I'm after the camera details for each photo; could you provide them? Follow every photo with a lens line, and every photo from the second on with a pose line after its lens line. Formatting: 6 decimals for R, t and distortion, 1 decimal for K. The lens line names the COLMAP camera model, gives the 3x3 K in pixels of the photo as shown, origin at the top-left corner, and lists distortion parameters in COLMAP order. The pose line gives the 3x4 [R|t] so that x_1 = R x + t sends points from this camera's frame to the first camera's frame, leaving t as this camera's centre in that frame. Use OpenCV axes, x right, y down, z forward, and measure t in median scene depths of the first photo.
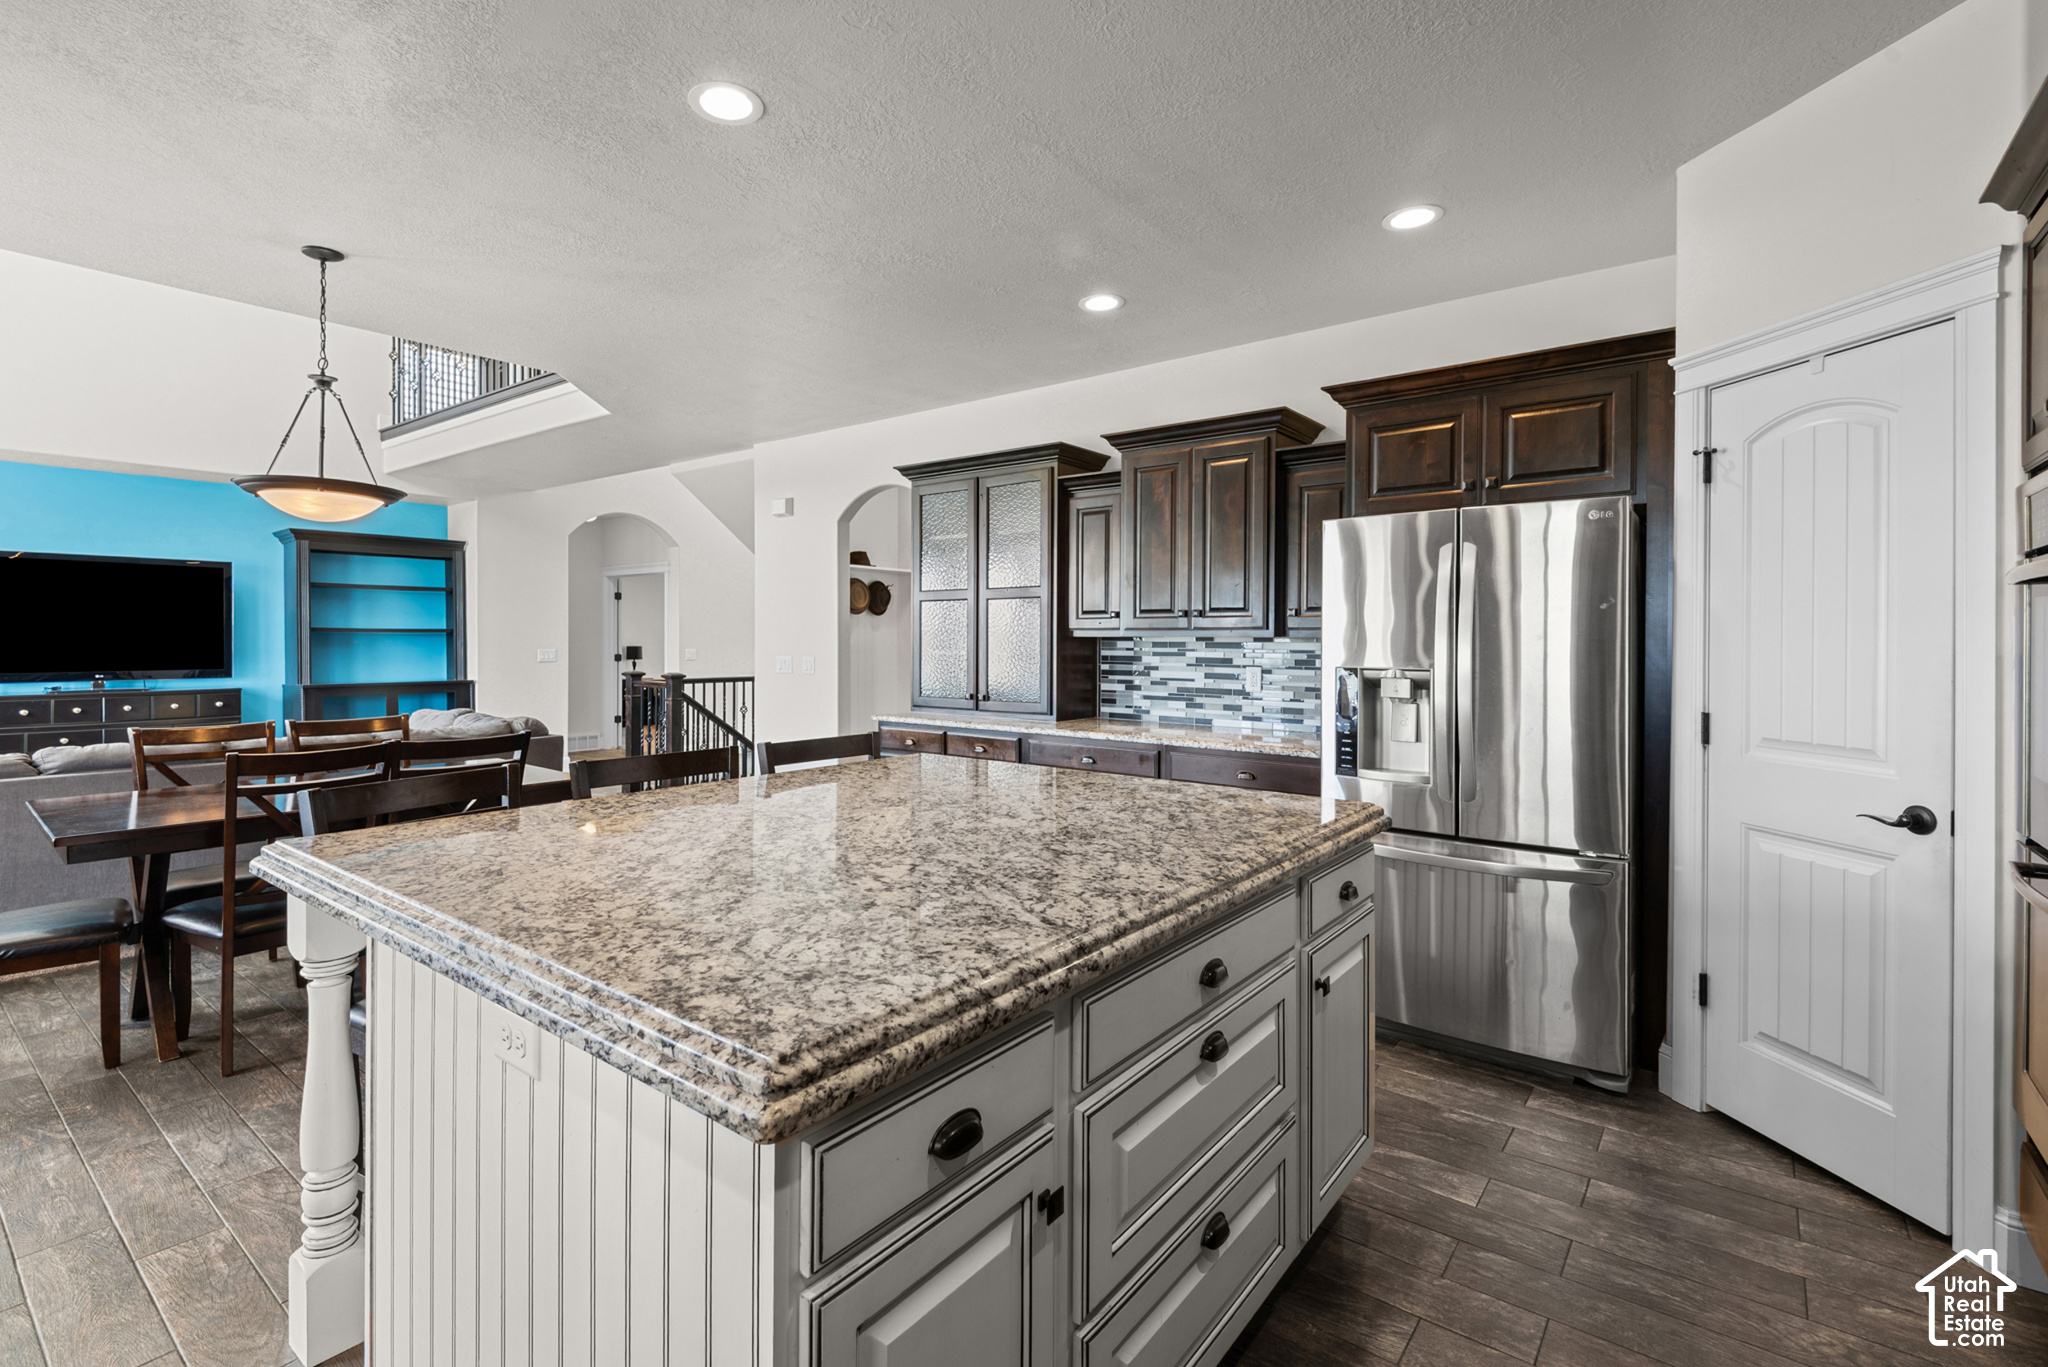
lens RADIAL K [[929.1, 0, 1025.2], [0, 929.1, 644.3], [0, 0, 1]] dist [0.001043, -0.002652]
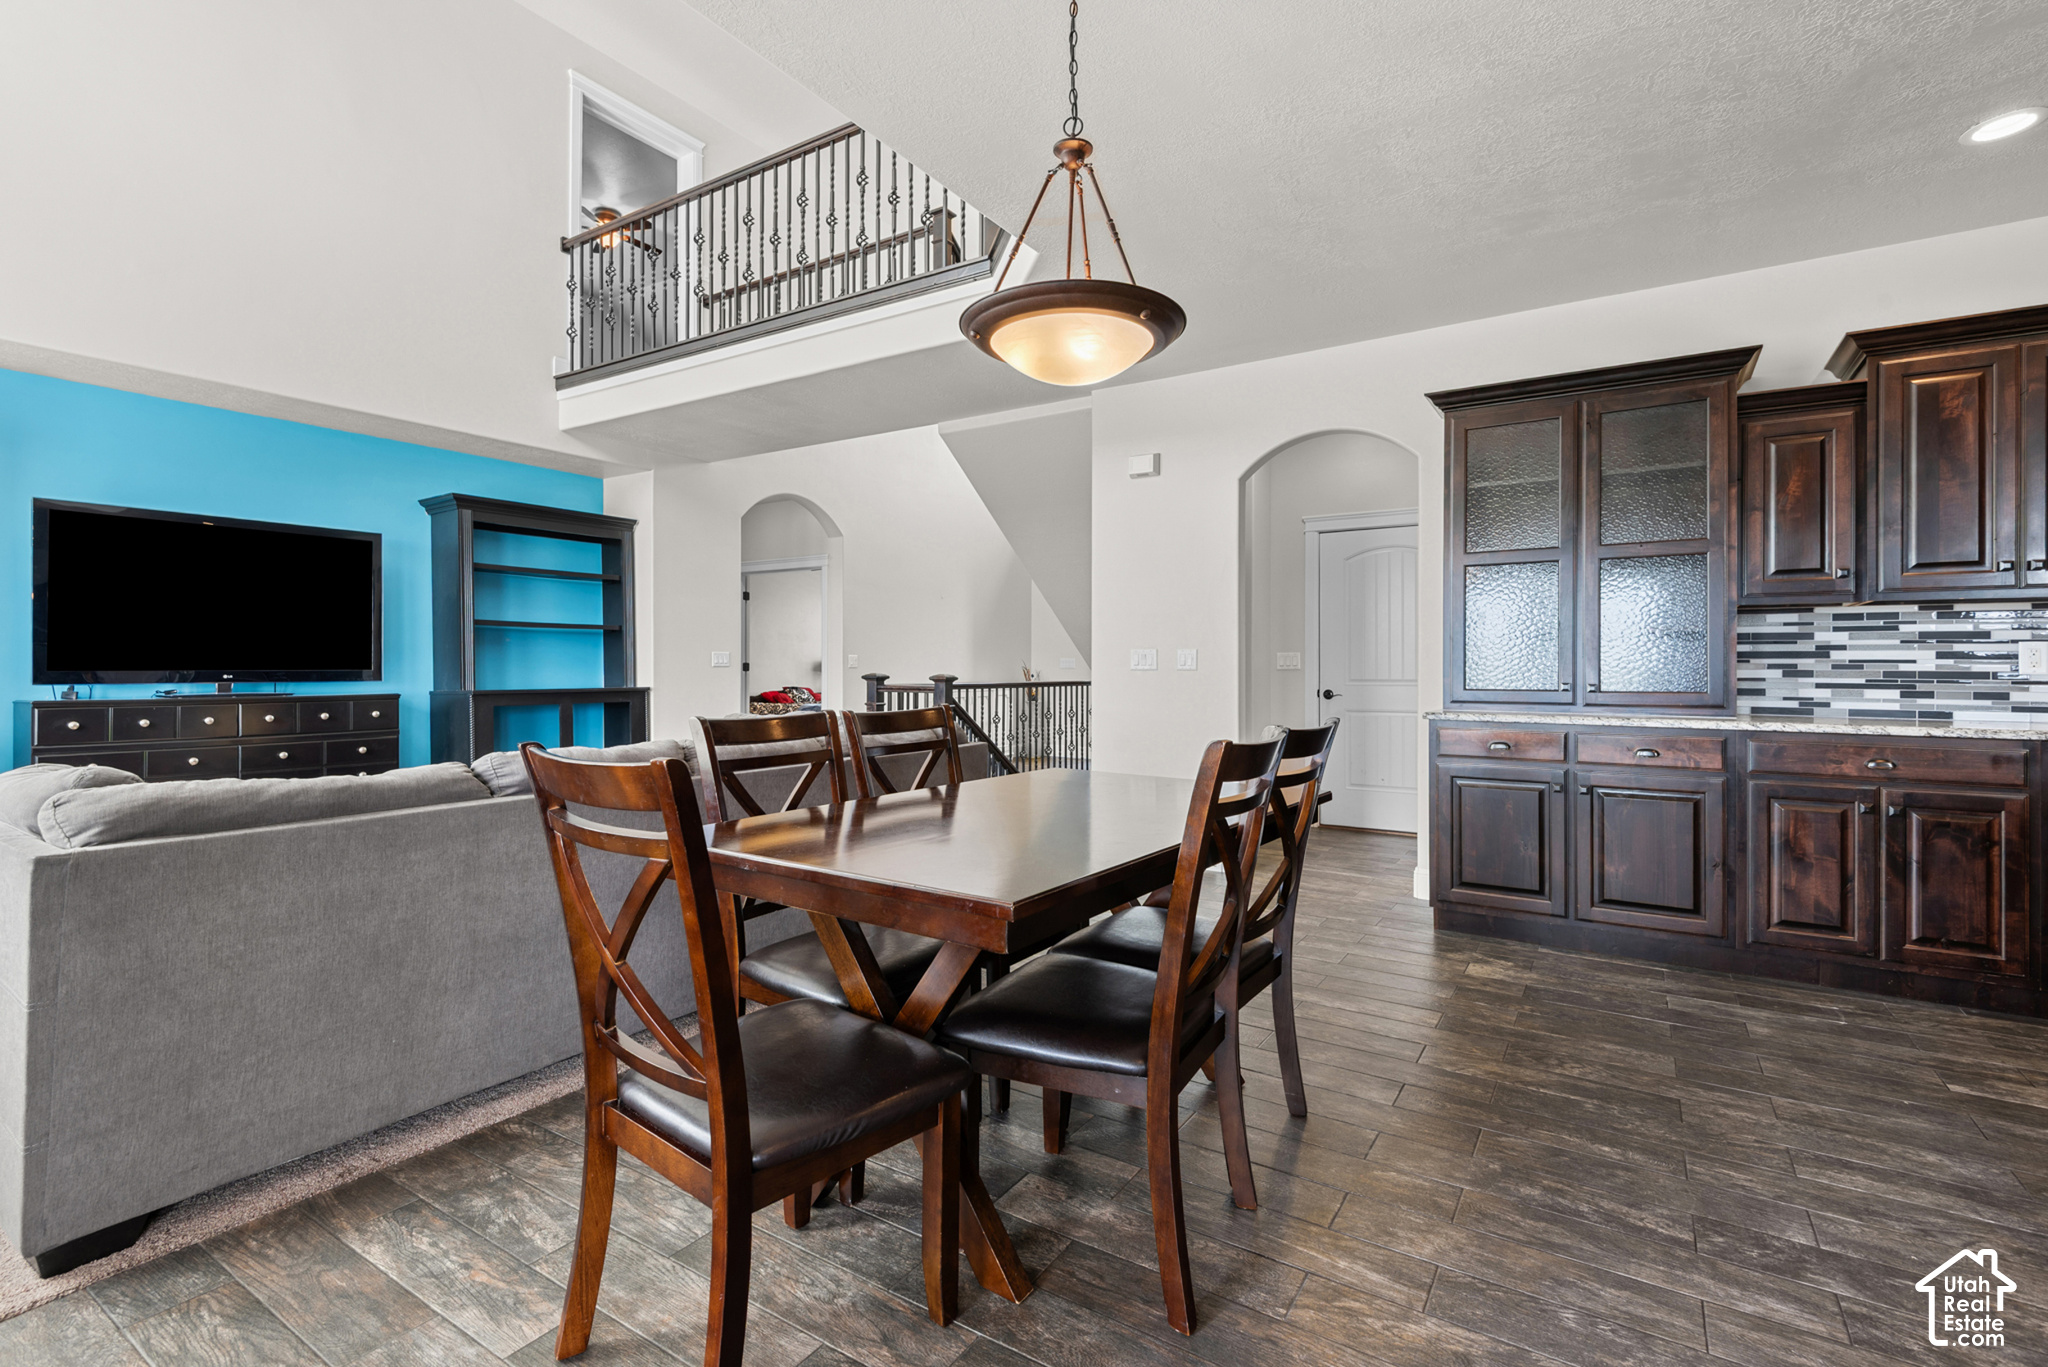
lens RADIAL K [[929.1, 0, 1018.2], [0, 929.1, 670.6], [0, 0, 1]] dist [0.001043, -0.002652]
pose [[0.997239, -0.000055, 0.074256, -0.585032], [0.000091, 1.000000, -0.000489, 0.043755], [-0.074255, 0.000495, 0.997239, 0.269125]]
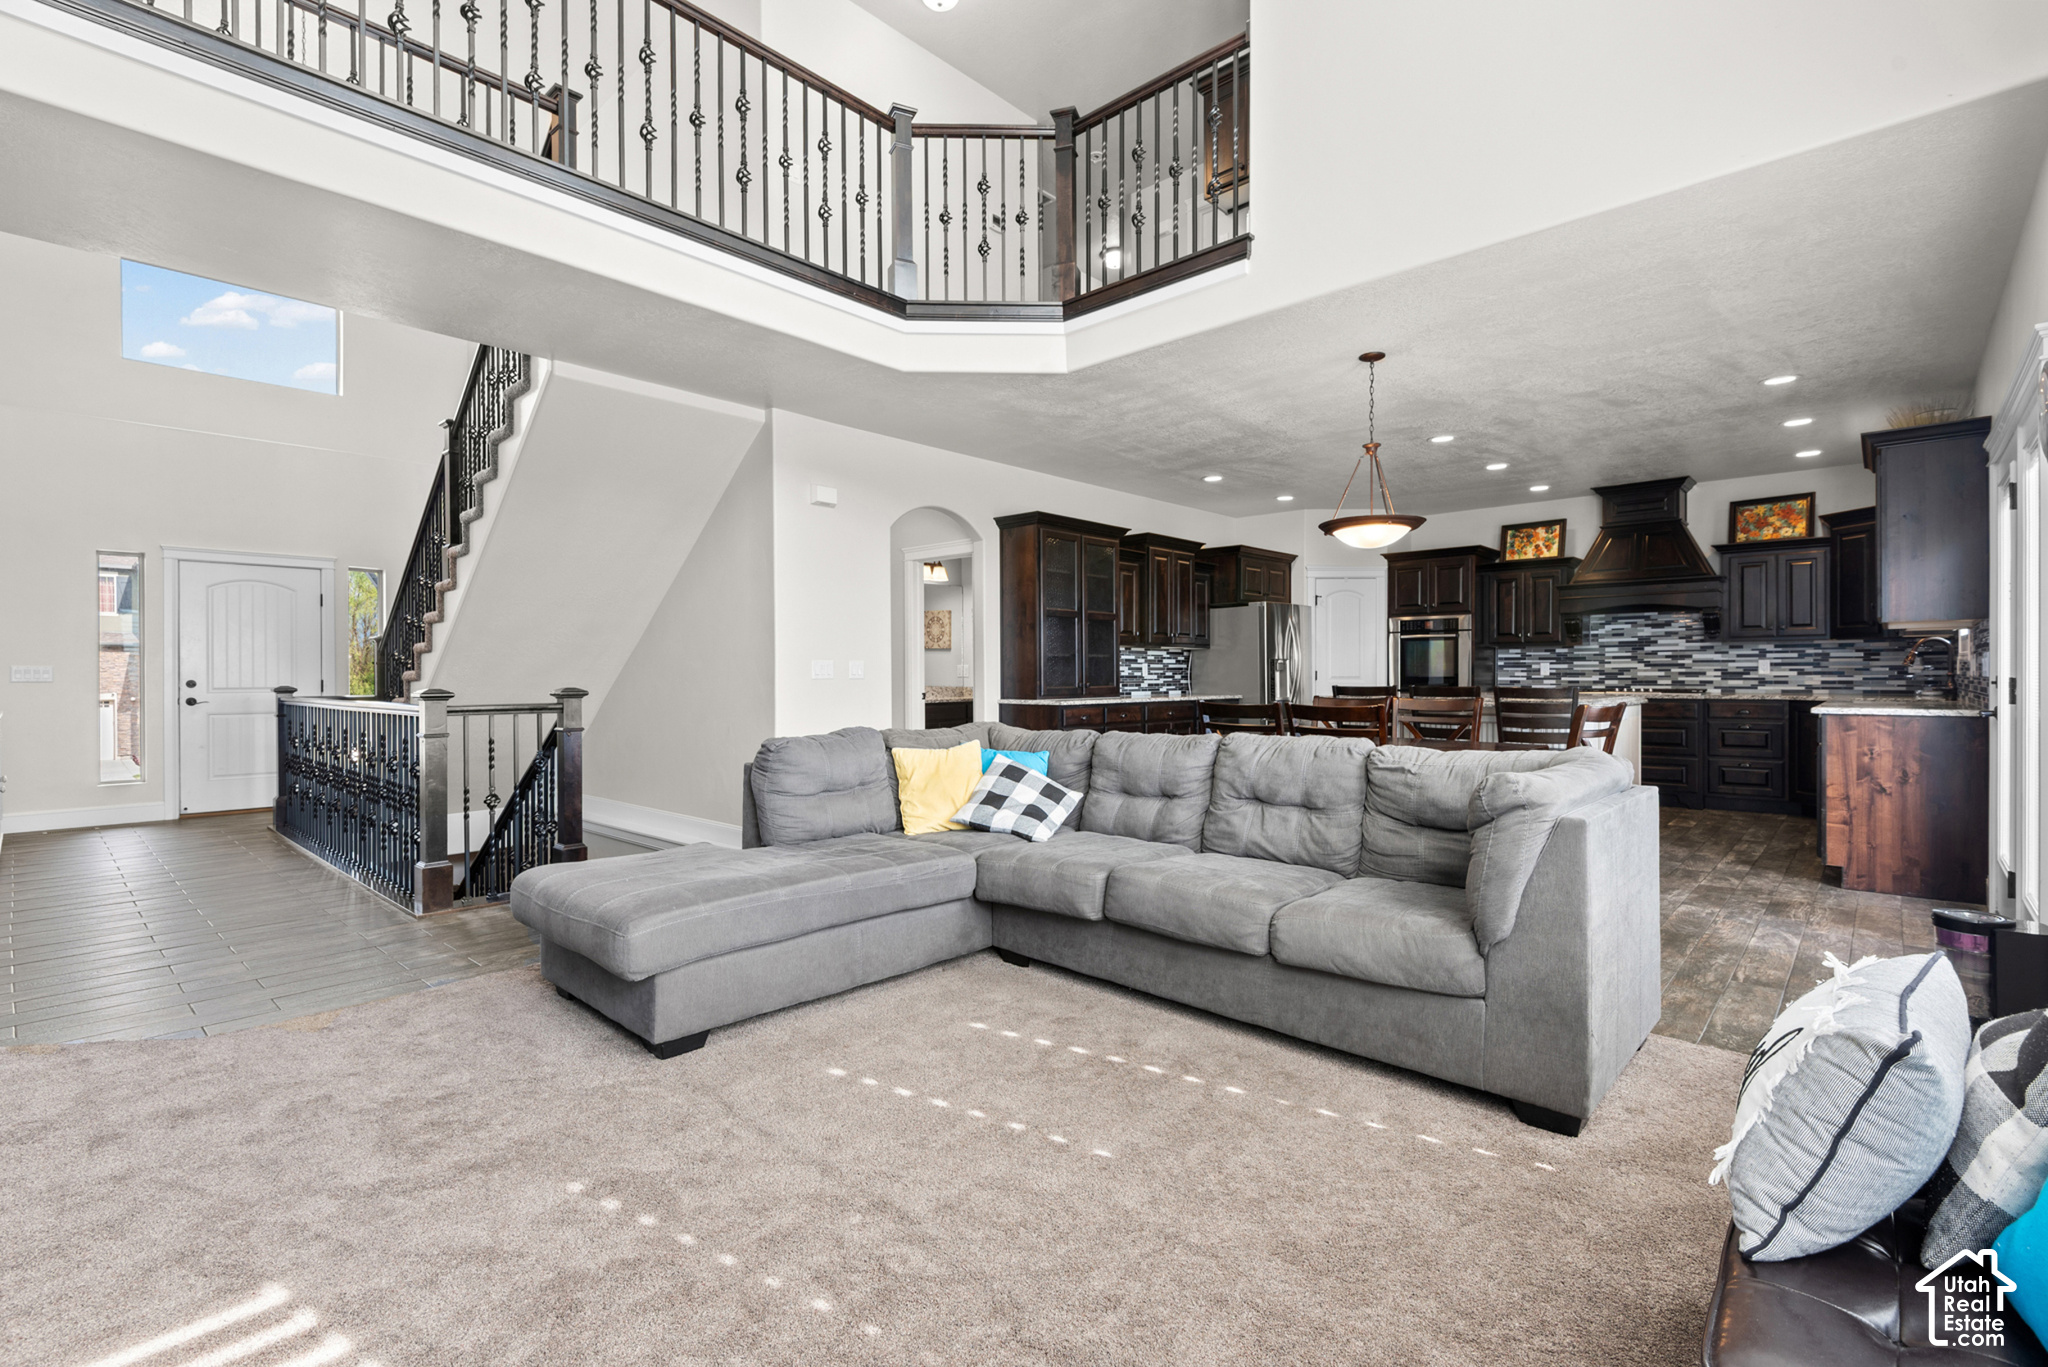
lens RADIAL K [[929.1, 0, 1022.7], [0, 929.1, 675.2], [0, 0, 1]] dist [0.001043, -0.002652]
pose [[0.093268, -0.005530, 0.995626, -1.522018], [0.012234, 0.999915, 0.004408, 0.033640], [-0.995566, 0.011769, 0.093327, 0.967022]]
